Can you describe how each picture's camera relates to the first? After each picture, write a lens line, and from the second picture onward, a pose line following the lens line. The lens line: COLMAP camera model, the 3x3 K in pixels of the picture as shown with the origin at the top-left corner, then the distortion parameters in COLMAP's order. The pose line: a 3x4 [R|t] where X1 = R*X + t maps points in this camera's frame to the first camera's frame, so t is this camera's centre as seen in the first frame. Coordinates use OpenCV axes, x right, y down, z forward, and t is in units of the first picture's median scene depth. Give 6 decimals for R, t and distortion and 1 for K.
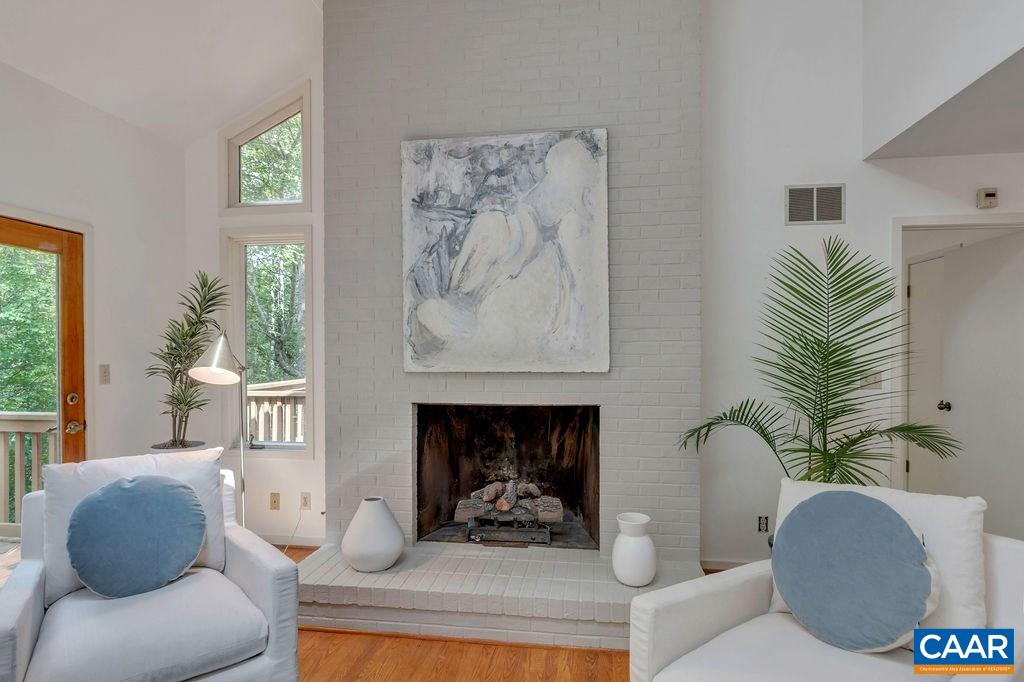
lens RADIAL K [[552.7, 0, 512.4], [0, 552.7, 353.5], [0, 0, 1]] dist [-0.013460, -0.000483]
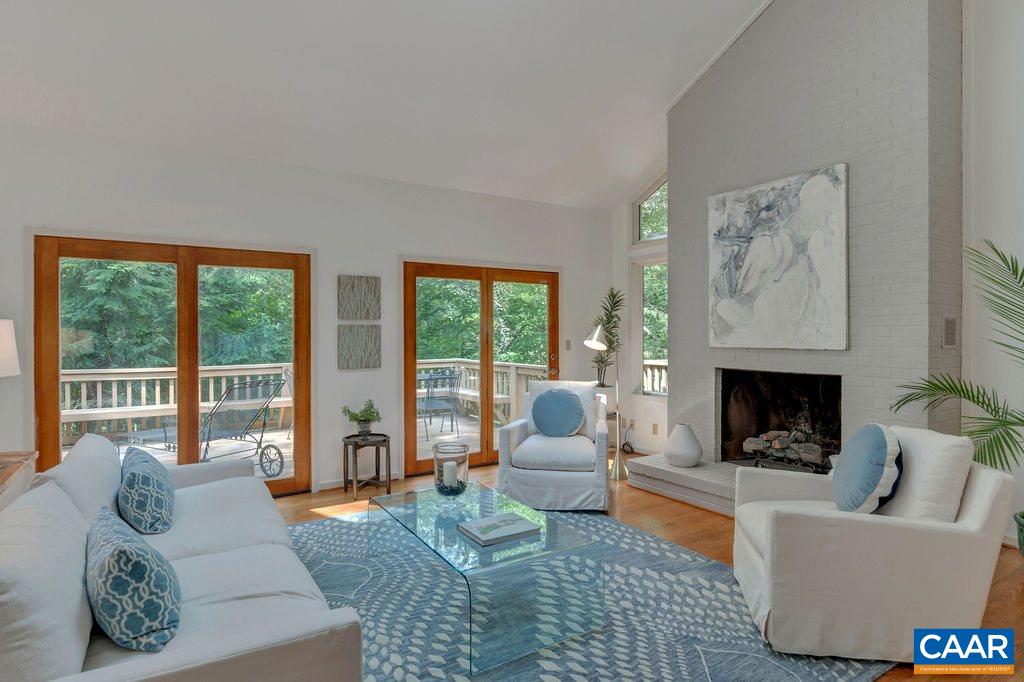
lens RADIAL K [[551.0, 0, 512.0], [0, 551.0, 341.0], [0, 0, 1]] dist [-0.021007, -0.000351]
pose [[0.655772, 0.013564, -0.754837, 0.606468], [-0.008251, 0.999908, 0.010800, 0.004894], [0.754914, -0.000854, 0.655824, -0.421416]]
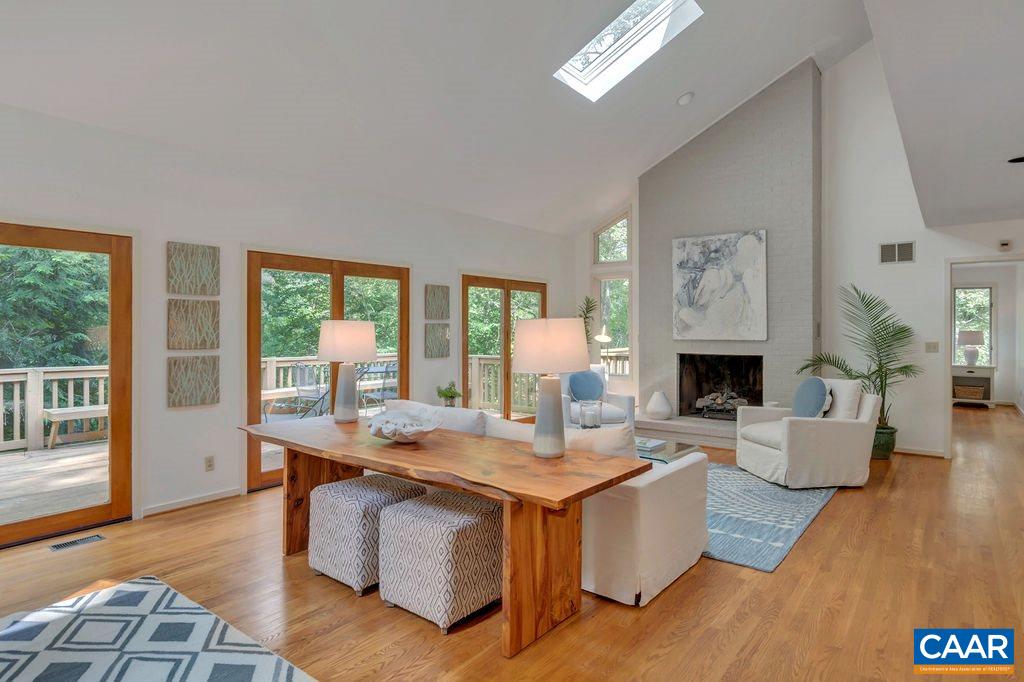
lens RADIAL K [[569.7, 0, 513.8], [0, 569.7, 325.4], [0, 0, 1]] dist [-0.001127, -0.001263]
pose [[0.872657, 0.001516, -0.488332, 0.388252], [-0.008321, 0.999896, -0.011766, 0.008795], [0.488263, 0.014331, 0.872579, -1.412819]]
